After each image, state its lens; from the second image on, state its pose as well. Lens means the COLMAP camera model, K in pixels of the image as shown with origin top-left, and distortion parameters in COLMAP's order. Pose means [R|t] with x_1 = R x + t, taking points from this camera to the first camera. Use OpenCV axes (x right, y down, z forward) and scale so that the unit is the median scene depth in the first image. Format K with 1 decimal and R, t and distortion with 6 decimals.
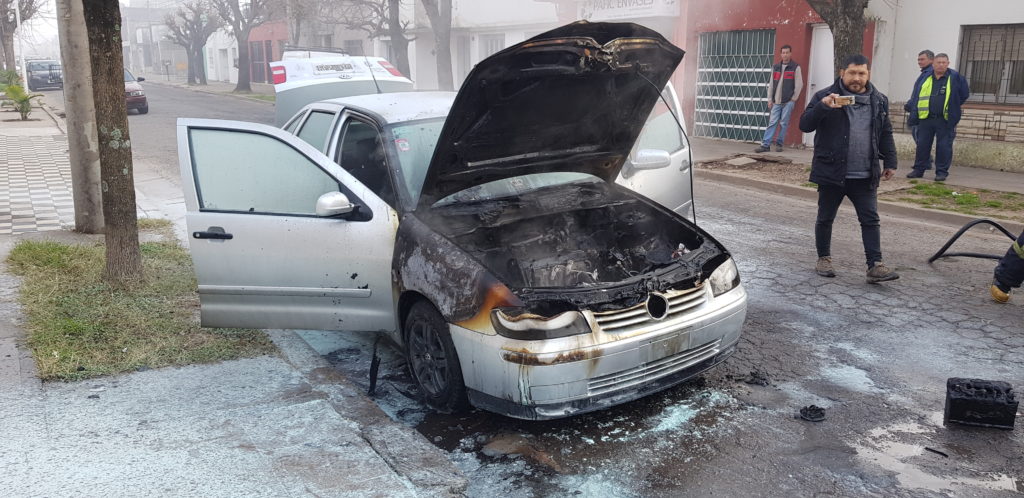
lens RADIAL K [[768.6, 0, 596.7], [0, 768.6, 248.6], [0, 0, 1]] dist [-0.000582, -0.005507]
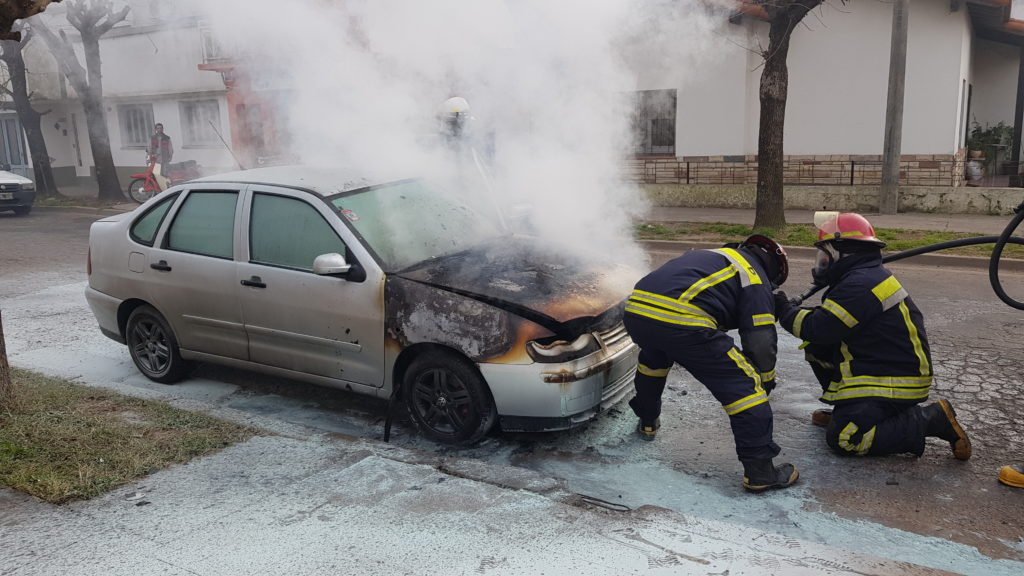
lens RADIAL K [[713.4, 0, 550.2], [0, 713.4, 264.6], [0, 0, 1]] dist [0.050241, -0.005409]
pose [[0.906973, -0.110209, 0.406515, -0.513331], [0.129792, 0.991323, -0.020824, -0.012046], [-0.400693, 0.071649, 0.913407, -0.028080]]
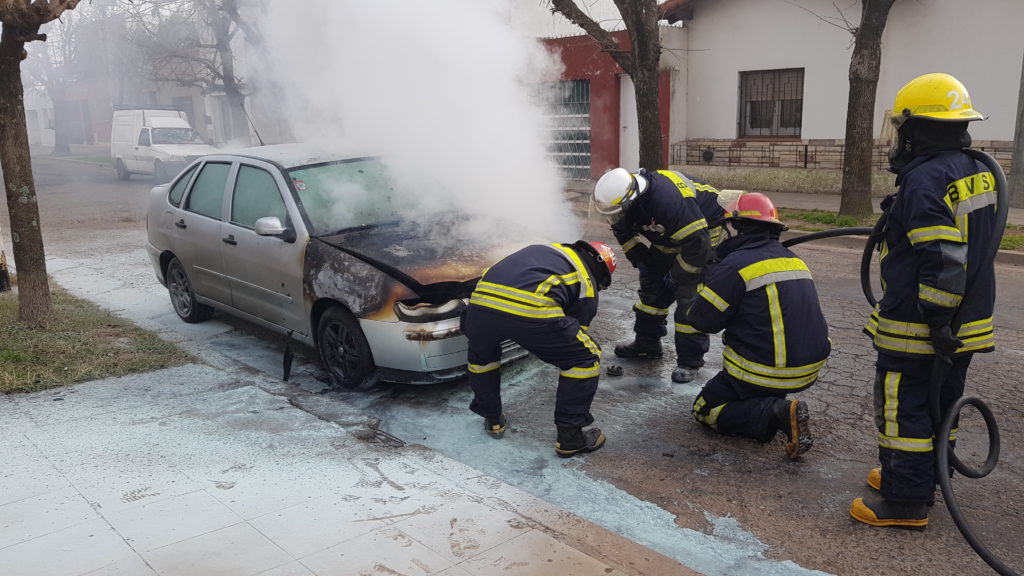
lens RADIAL K [[723.7, 0, 552.7], [0, 723.7, 287.0], [0, 0, 1]] dist [0.060299, 0.004141]
pose [[0.984618, -0.070564, 0.159837, -0.062057], [0.070558, 0.997491, 0.005721, 0.061318], [-0.159840, 0.005645, 0.987127, -0.274705]]
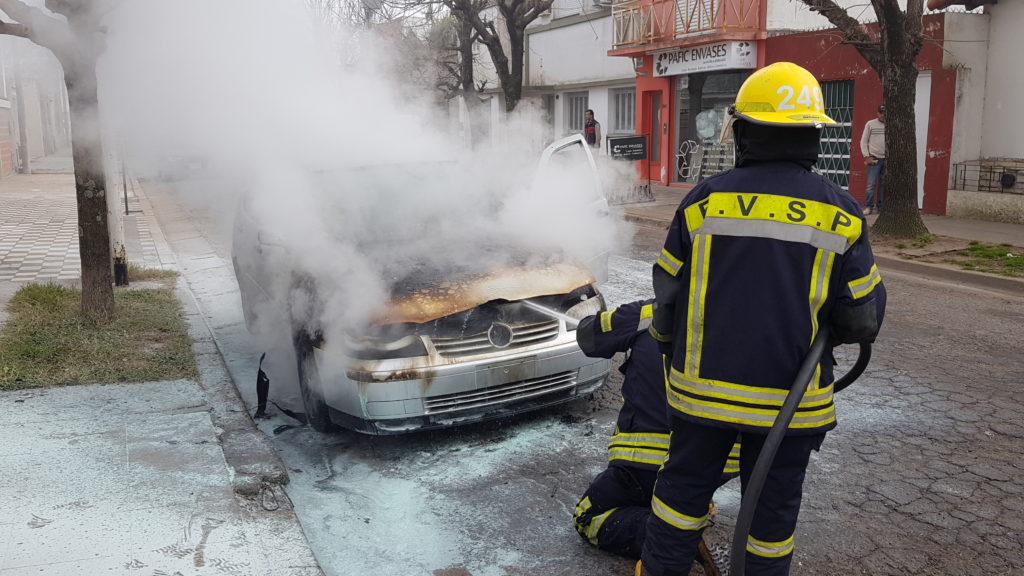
lens RADIAL K [[863.9, 0, 607.5], [0, 863.9, 287.9], [0, 0, 1]] dist [-0.006549, -0.003010]
pose [[0.990303, 0.010235, -0.138546, 0.401325], [-0.016915, 0.998746, -0.047118, 0.064279], [0.137890, 0.049004, 0.989235, -0.181367]]
